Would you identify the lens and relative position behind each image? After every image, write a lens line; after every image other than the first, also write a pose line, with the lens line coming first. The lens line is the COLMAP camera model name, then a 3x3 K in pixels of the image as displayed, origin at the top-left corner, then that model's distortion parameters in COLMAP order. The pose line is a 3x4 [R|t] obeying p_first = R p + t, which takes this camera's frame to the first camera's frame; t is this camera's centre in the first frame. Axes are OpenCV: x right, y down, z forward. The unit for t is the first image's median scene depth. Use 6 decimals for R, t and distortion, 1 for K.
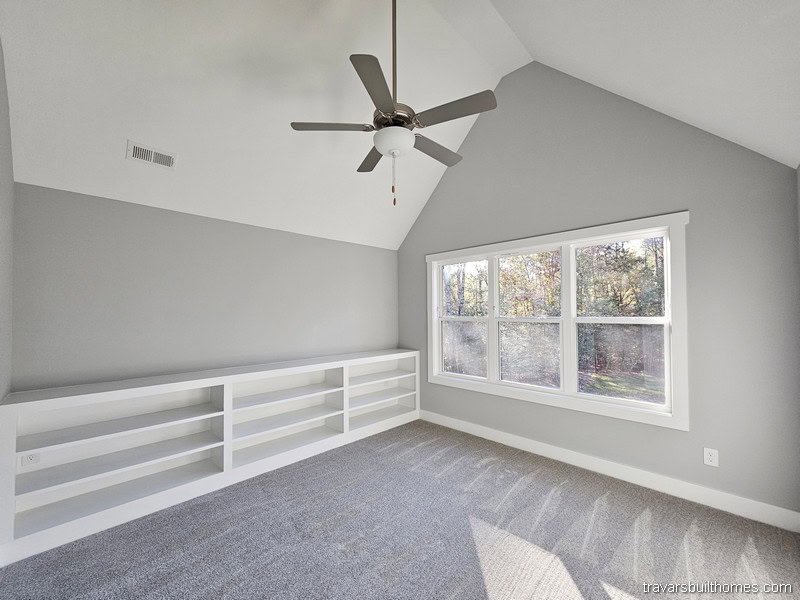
lens RADIAL K [[325.7, 0, 400.0], [0, 325.7, 303.1], [0, 0, 1]] dist [-0.000161, 0.000169]
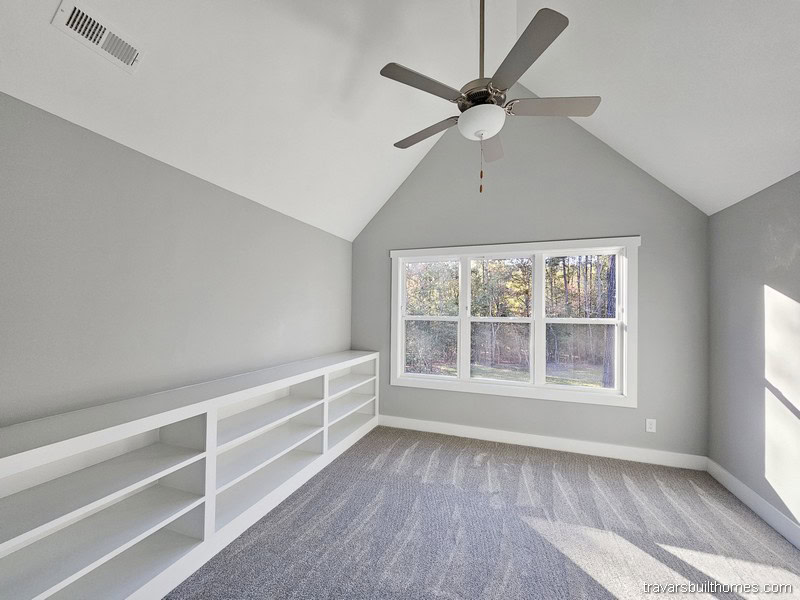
lens RADIAL K [[325.7, 0, 400.2], [0, 325.7, 304.4], [0, 0, 1]] dist [-0.000161, 0.000169]
pose [[0.905175, 0.026428, 0.424217, -0.412778], [-0.029512, 0.999564, 0.000701, 0.010374], [-0.424013, -0.013154, 0.905560, 0.190440]]
